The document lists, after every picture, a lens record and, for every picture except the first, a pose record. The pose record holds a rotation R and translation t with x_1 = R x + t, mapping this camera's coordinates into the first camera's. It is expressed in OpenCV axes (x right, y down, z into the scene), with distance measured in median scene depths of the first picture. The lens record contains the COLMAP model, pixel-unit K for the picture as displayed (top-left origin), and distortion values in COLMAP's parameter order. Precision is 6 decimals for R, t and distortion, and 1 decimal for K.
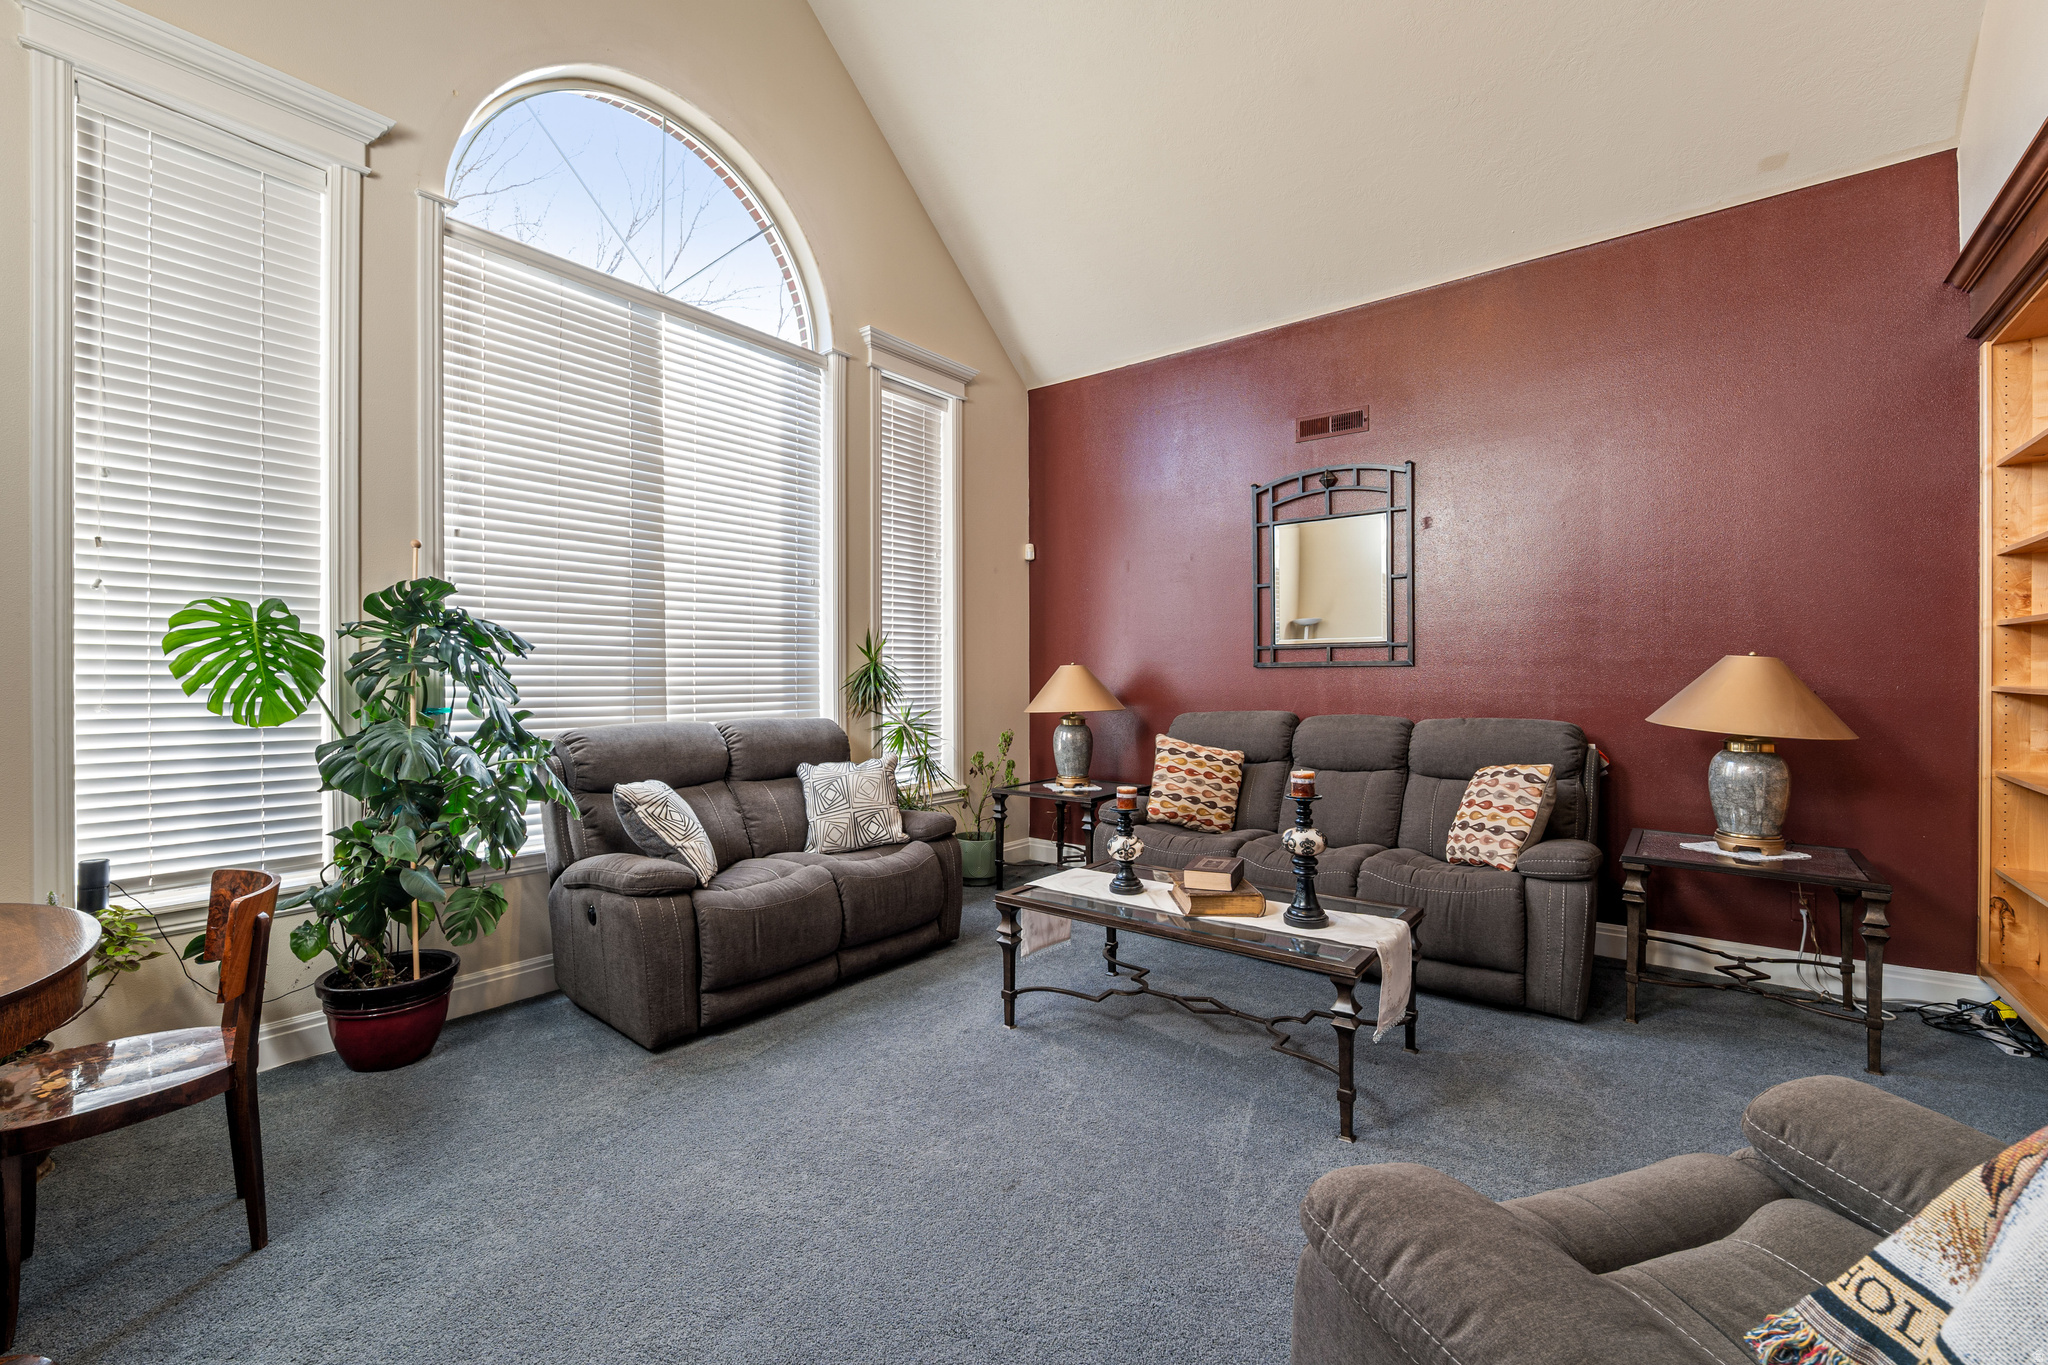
lens RADIAL K [[855.4, 0, 1028.5], [0, 855.4, 676.3], [0, 0, 1]] dist [-0.004835, -0.000055]
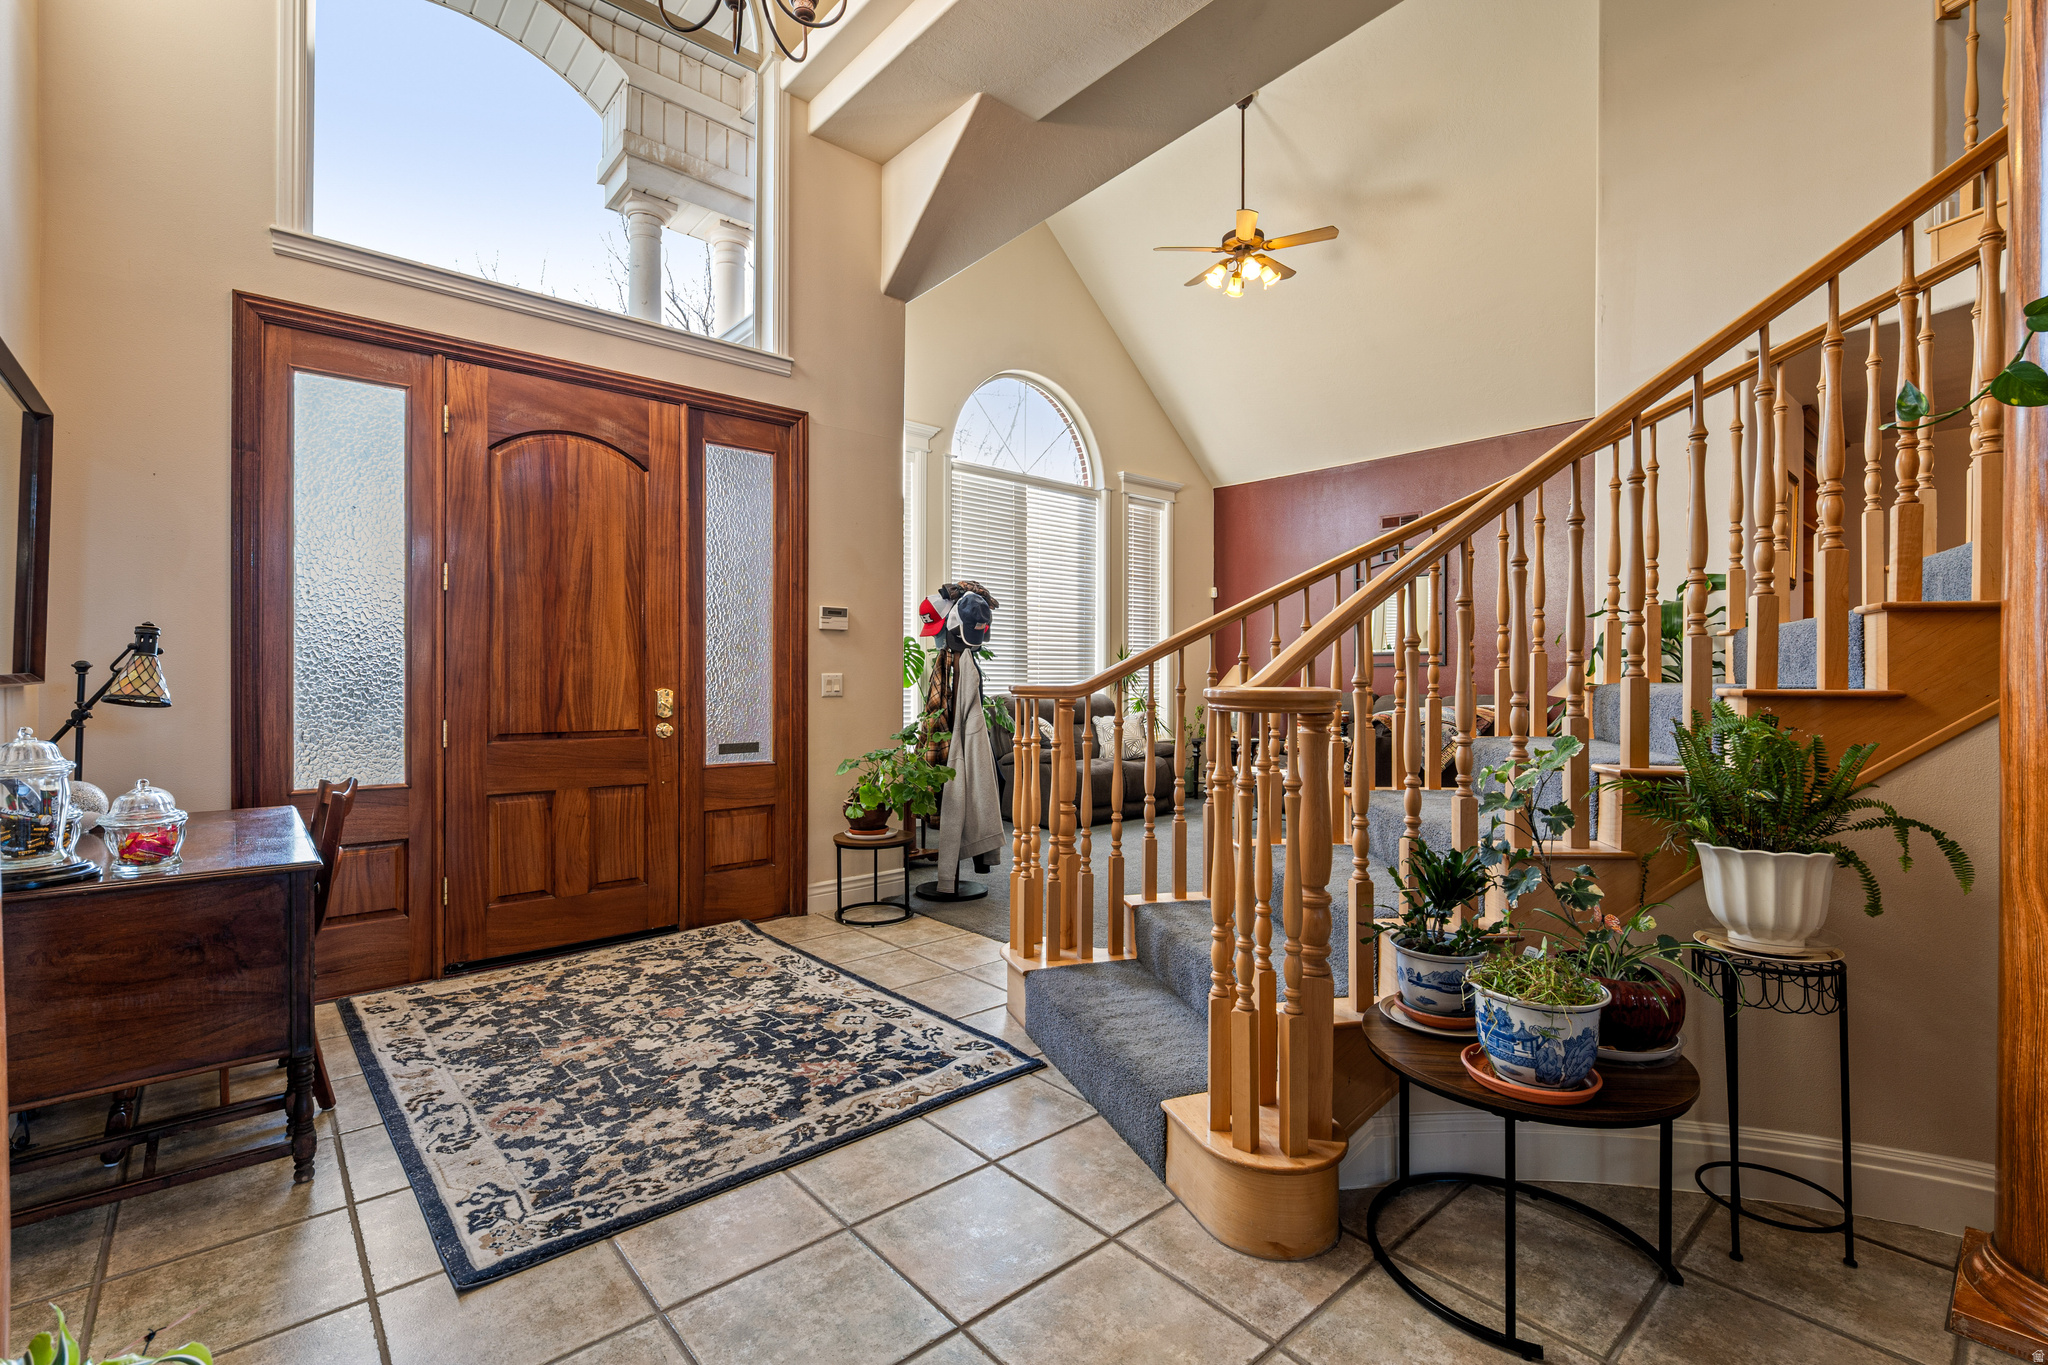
lens RADIAL K [[899.9, 0, 1027.2], [0, 899.9, 677.5], [0, 0, 1]] dist [-0.004608, 0.000108]
pose [[0.982811, 0.003781, -0.184575, -0.040039], [-0.004152, 0.999990, -0.001622, 0.019179], [0.184567, 0.002361, 0.982817, -0.908627]]
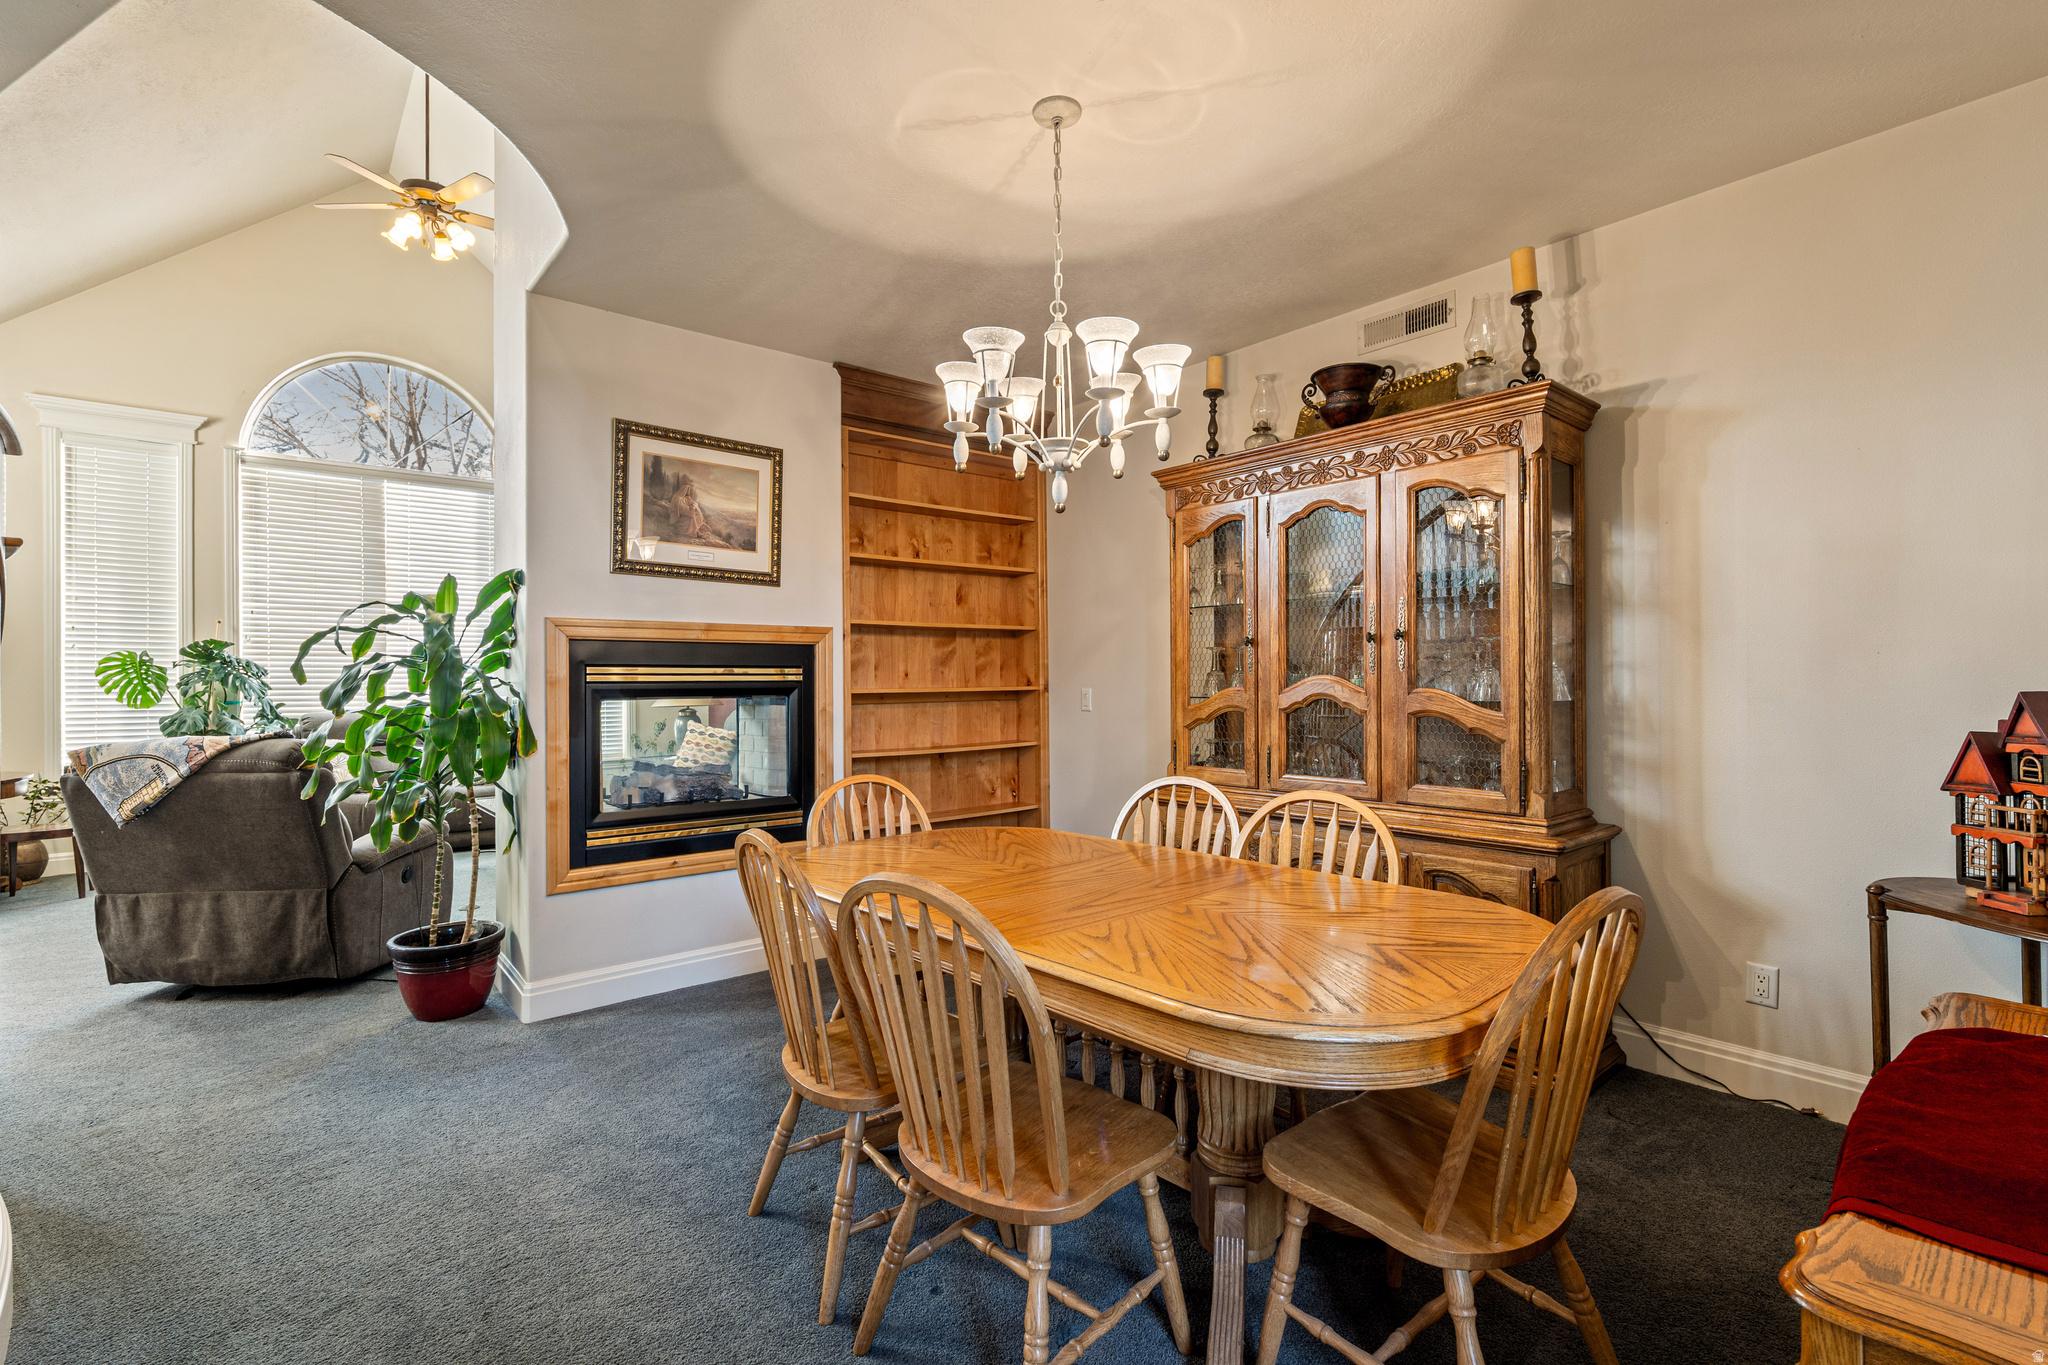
lens RADIAL K [[899.9, 0, 1017.5], [0, 899.9, 678.3], [0, 0, 1]] dist [-0.004608, 0.000108]
pose [[0.975195, -0.002014, -0.221340, 1.118577], [0.003446, 0.999976, 0.006084, -0.015615], [0.221322, -0.006695, 0.975178, -0.467512]]
